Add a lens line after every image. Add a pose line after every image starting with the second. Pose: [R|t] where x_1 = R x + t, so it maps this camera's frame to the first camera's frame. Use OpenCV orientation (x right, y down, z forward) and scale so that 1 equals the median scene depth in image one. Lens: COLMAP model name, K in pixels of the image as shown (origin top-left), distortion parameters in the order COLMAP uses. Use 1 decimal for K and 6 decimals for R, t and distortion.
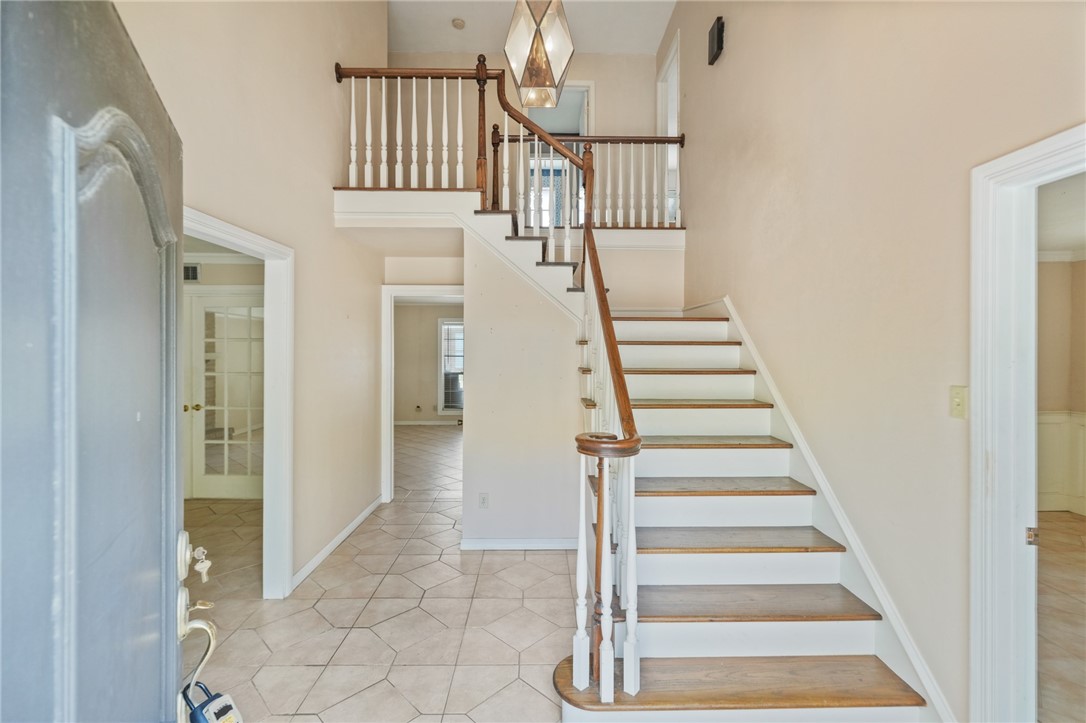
lens RADIAL K [[480.0, 0, 541.5], [0, 480.0, 350.4], [0, 0, 1]] dist [0.001506, 0.000036]
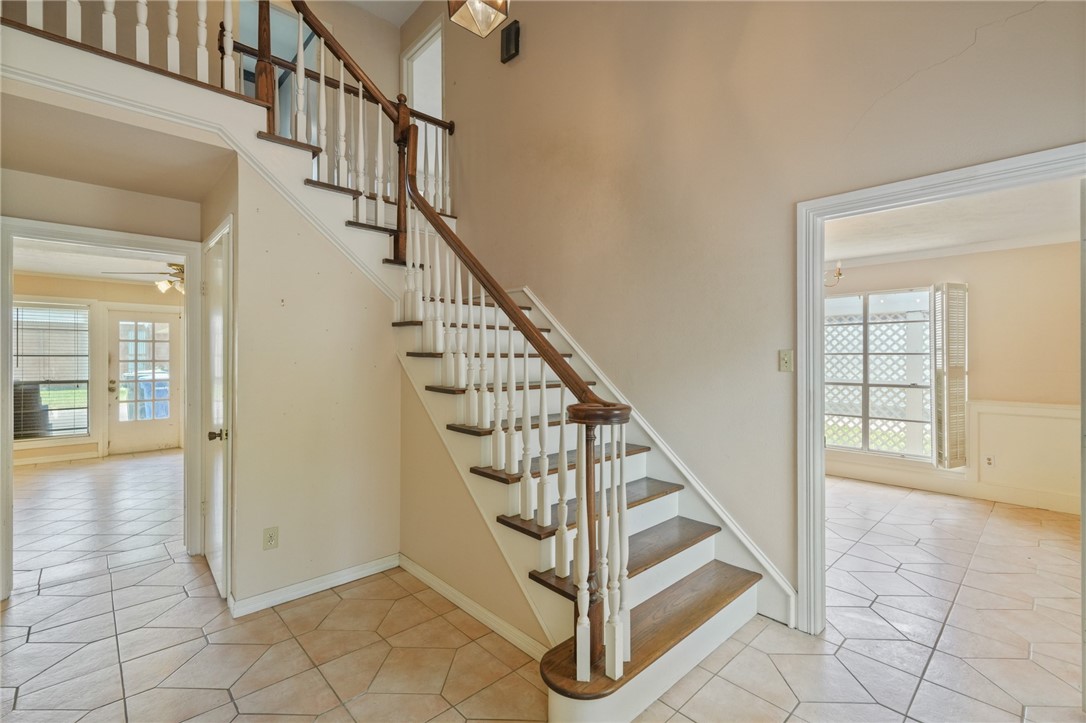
lens RADIAL K [[482.4, 0, 547.4], [0, 482.4, 356.5], [0, 0, 1]] dist [-0.001317, -0.000070]
pose [[0.736359, -0.002506, 0.676586, -0.304736], [0.004344, 0.999990, -0.001024, 0.043038], [-0.676577, 0.003693, 0.736363, 0.187913]]
